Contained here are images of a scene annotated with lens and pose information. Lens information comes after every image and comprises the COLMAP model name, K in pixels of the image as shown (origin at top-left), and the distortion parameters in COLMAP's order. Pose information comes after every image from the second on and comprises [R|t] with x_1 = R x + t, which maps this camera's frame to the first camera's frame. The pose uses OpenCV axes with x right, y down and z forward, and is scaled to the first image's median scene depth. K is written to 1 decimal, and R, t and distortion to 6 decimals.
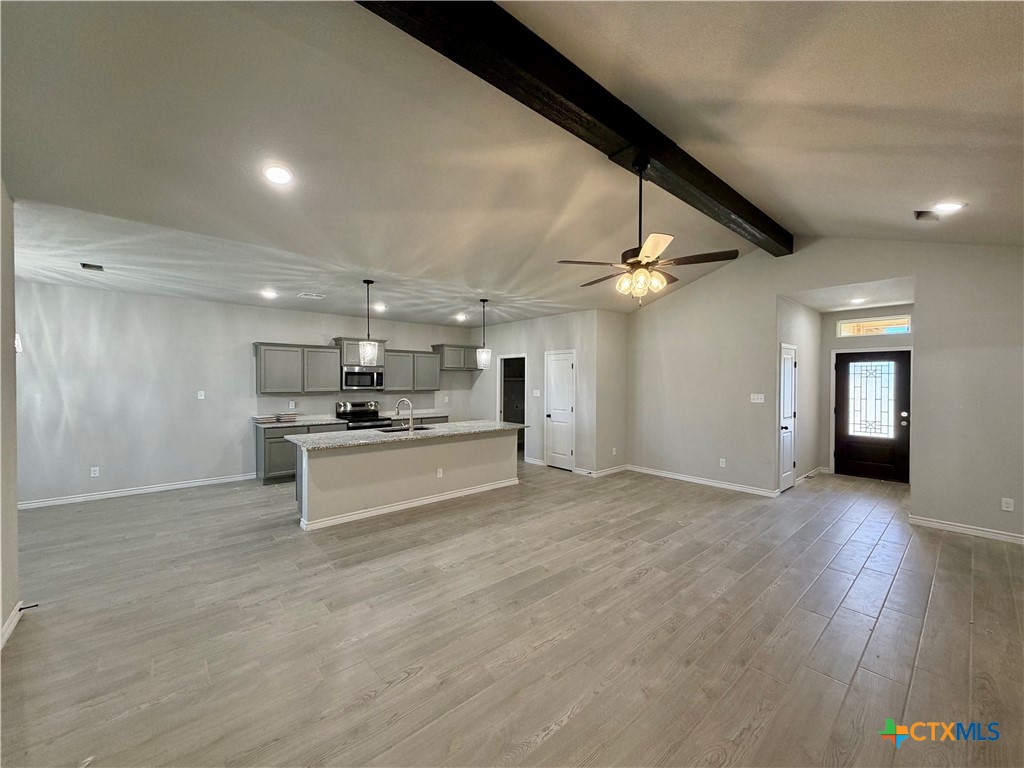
lens RADIAL K [[407.1, 0, 508.7], [0, 407.1, 386.7], [0, 0, 1]] dist [-0.000064, -0.000157]
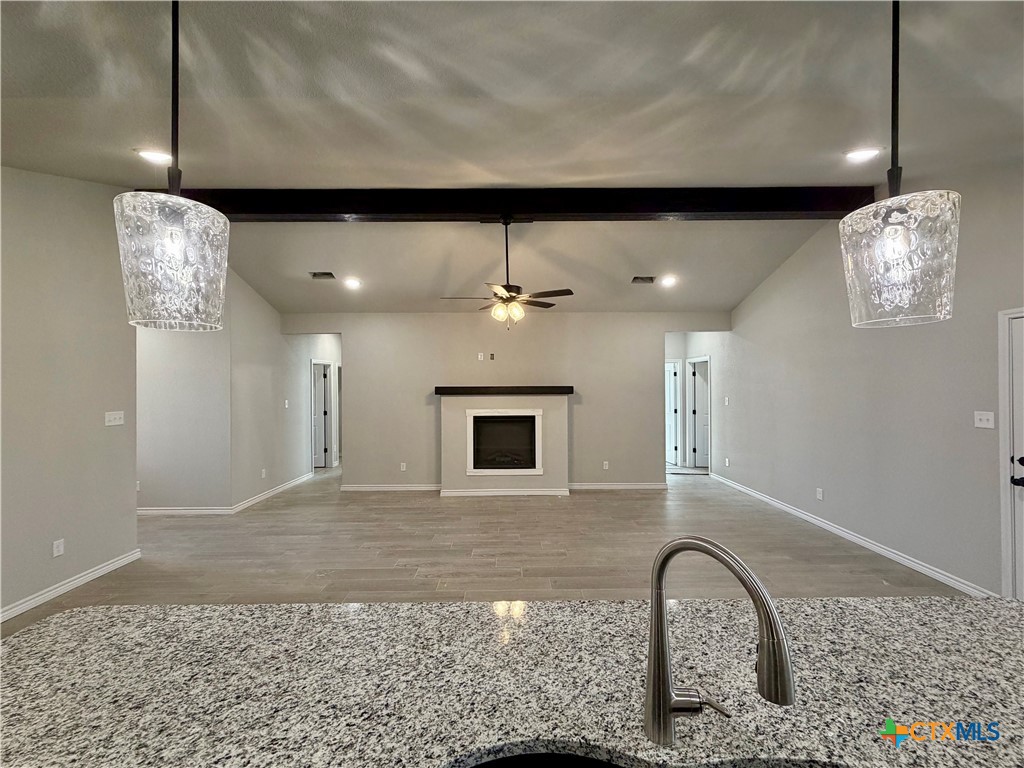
lens RADIAL K [[407.1, 0, 509.5], [0, 407.1, 385.6], [0, 0, 1]] dist [-0.000064, -0.000157]
pose [[-0.760272, 0.002320, 0.649601, -0.292401], [0.014341, 0.999810, 0.013213, -0.023744], [-0.649447, 0.019361, -0.760160, 1.145496]]
